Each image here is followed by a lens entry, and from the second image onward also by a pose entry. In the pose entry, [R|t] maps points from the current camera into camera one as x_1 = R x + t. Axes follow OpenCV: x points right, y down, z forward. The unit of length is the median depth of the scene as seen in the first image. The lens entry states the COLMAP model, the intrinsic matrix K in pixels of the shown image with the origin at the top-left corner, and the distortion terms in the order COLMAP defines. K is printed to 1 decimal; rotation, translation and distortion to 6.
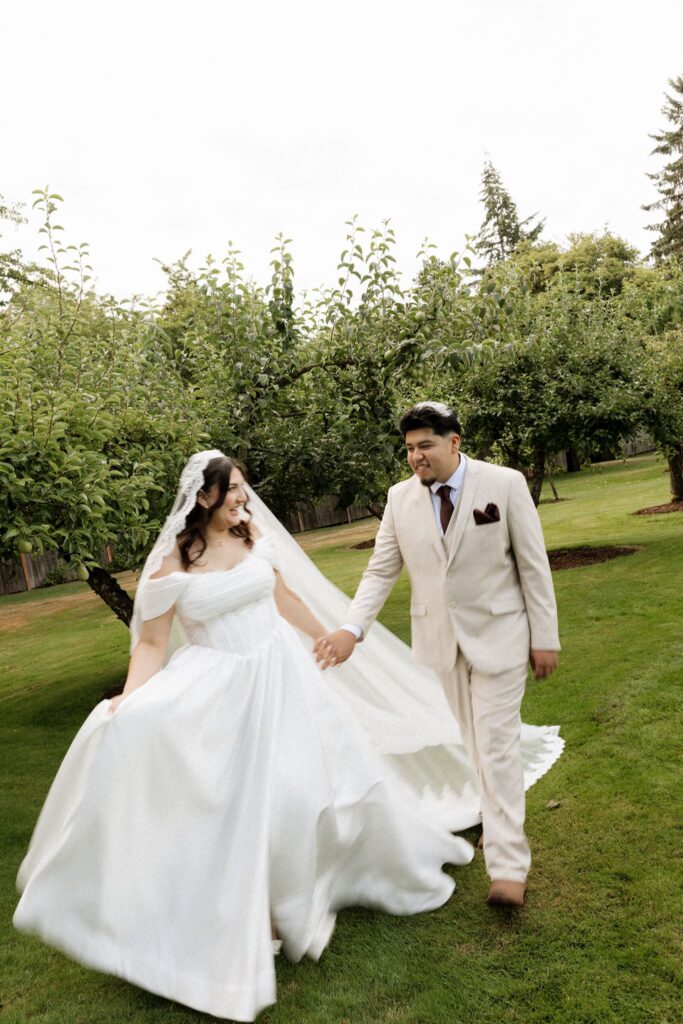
lens RADIAL K [[873.2, 0, 341.5], [0, 873.2, 512.0], [0, 0, 1]] dist [0.009169, -0.001621]
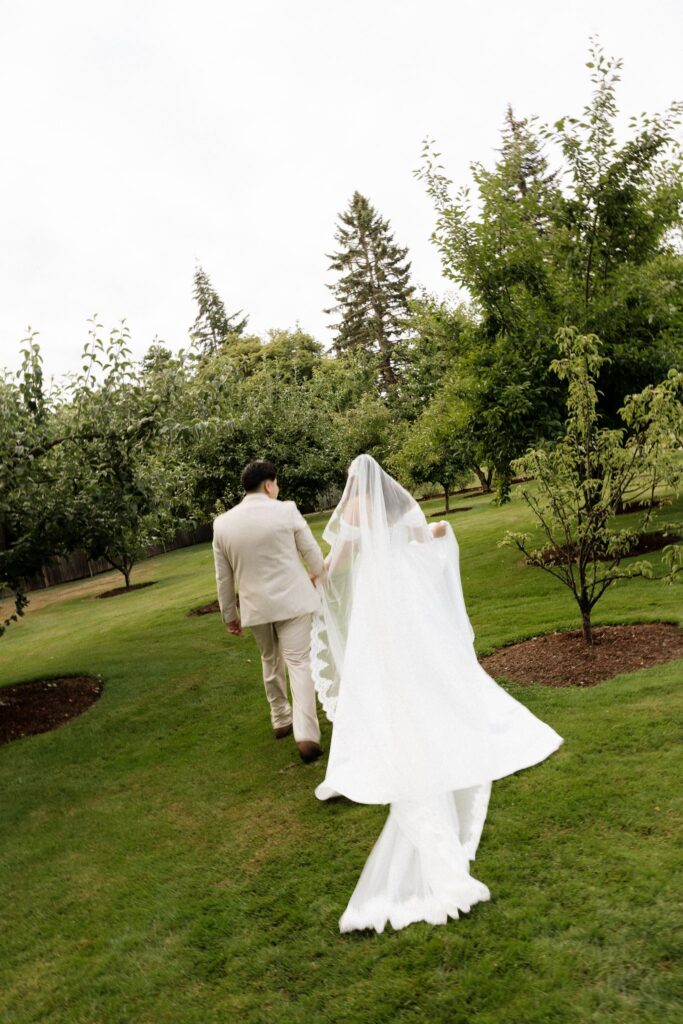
lens RADIAL K [[873.2, 0, 341.5], [0, 873.2, 512.0], [0, 0, 1]] dist [0.009169, -0.001621]
pose [[0.945845, -0.034452, 0.322784, -0.060839], [0.058542, 0.996152, -0.065220, 0.028577], [-0.319295, 0.080584, 0.944223, -0.217041]]
